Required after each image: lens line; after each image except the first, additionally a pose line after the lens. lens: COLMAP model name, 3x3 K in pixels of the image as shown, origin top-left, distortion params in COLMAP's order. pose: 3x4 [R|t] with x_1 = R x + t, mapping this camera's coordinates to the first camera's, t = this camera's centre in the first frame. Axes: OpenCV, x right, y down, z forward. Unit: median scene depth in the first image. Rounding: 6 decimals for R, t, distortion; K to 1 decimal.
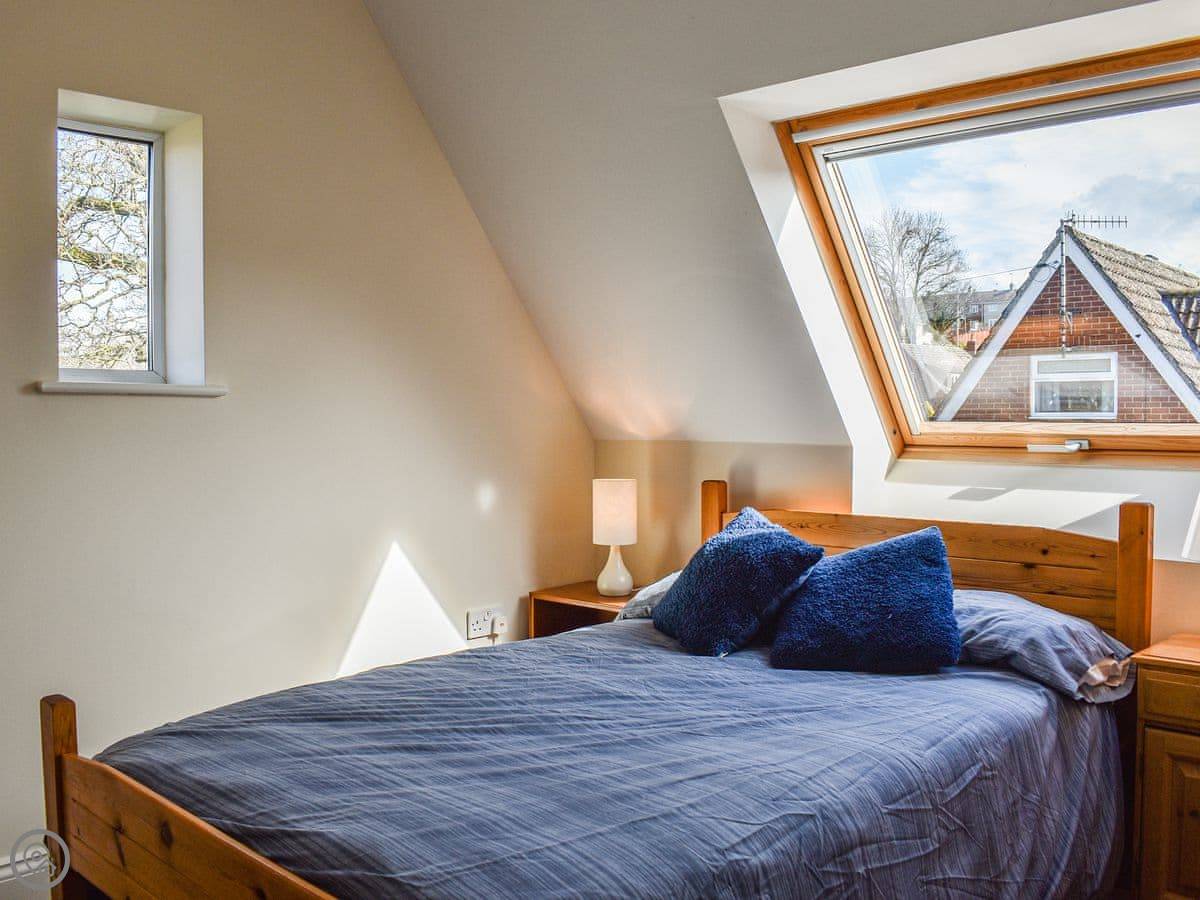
lens RADIAL K [[1044.6, 0, 599.7], [0, 1044.6, 450.1], [0, 0, 1]] dist [-0.045305, 0.007714]
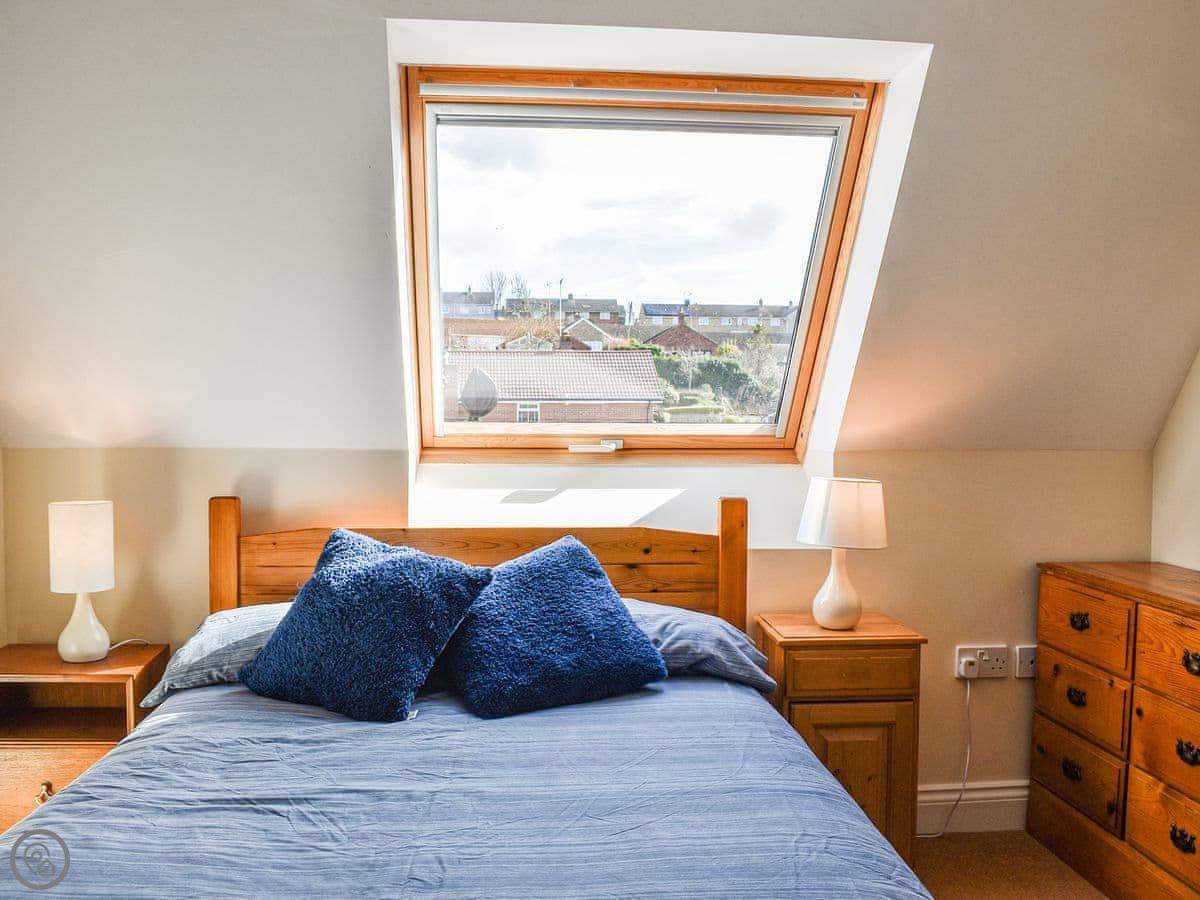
lens RADIAL K [[1044.6, 0, 600.1], [0, 1044.6, 445.8], [0, 0, 1]] dist [-0.045305, 0.007714]
pose [[0.704016, -0.018933, 0.709932, -0.313963], [0.019750, 0.999780, 0.007078, -0.012474], [-0.709910, 0.009037, 0.704235, 0.301689]]
